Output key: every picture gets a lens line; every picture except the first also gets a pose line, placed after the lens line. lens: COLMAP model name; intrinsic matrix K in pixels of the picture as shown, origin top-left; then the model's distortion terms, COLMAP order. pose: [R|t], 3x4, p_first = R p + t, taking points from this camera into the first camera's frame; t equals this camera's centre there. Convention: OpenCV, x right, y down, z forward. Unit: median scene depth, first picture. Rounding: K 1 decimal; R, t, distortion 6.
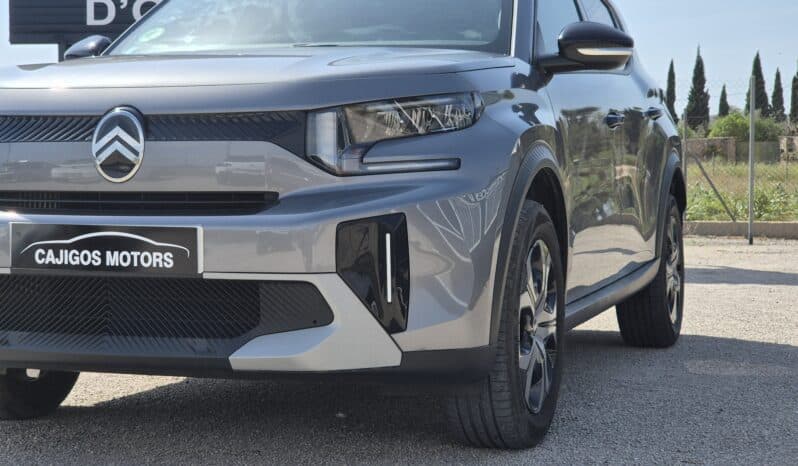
lens RADIAL K [[1629.7, 0, 375.2], [0, 1629.7, 172.5], [0, 0, 1]] dist [-0.913306, 11.951231]
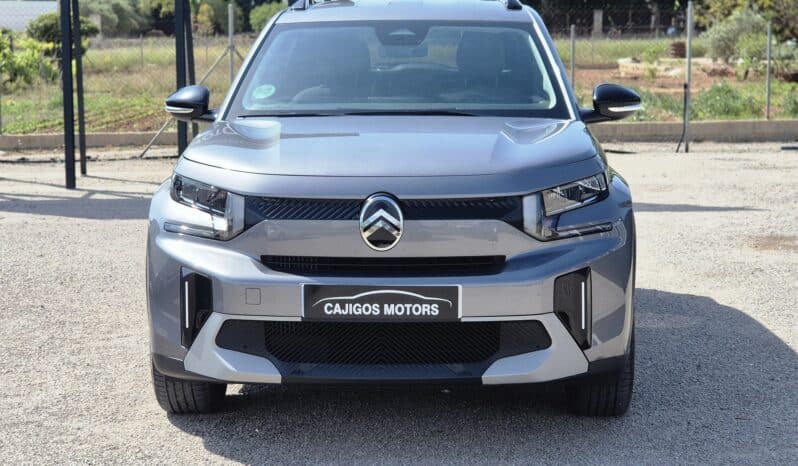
lens RADIAL K [[1629.7, 0, 375.2], [0, 1629.7, 172.5], [0, 0, 1]] dist [-0.913306, 11.951231]
pose [[0.962298, -0.029371, 0.270407, -0.541299], [0.004366, 0.995693, 0.092612, -0.188336], [-0.271963, -0.087939, 0.958281, -0.300021]]
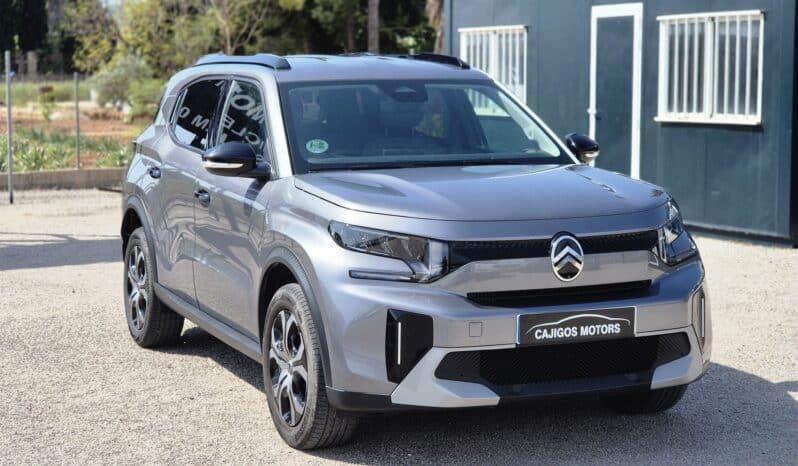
lens RADIAL K [[1629.7, 0, 375.2], [0, 1629.7, 172.5], [0, 0, 1]] dist [-0.913306, 11.951231]
pose [[0.754970, -0.048228, 0.653984, -1.348492], [0.004453, 0.997646, 0.068431, -0.212074], [-0.655744, -0.048751, 0.753407, -0.054005]]
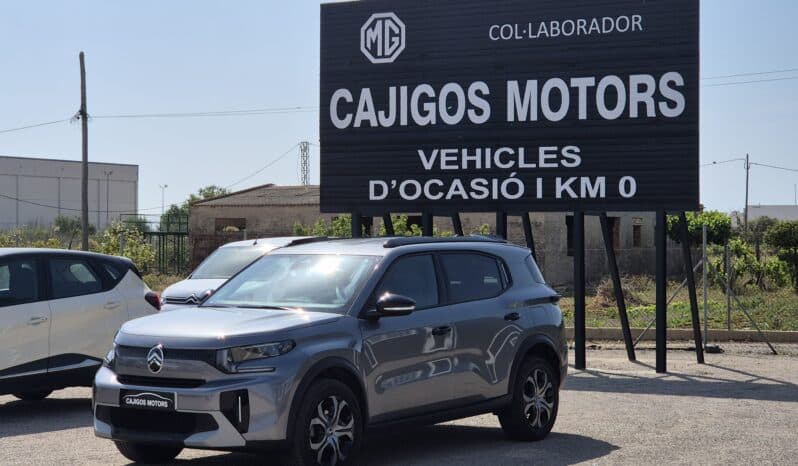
lens RADIAL K [[1629.7, 0, 375.2], [0, 1629.7, 172.5], [0, 0, 1]] dist [-0.913306, 11.951231]
pose [[0.949746, -0.019803, -0.312395, 1.047528], [0.008881, 0.999300, -0.036347, -0.232603], [0.312896, 0.031746, 0.949257, -1.455361]]
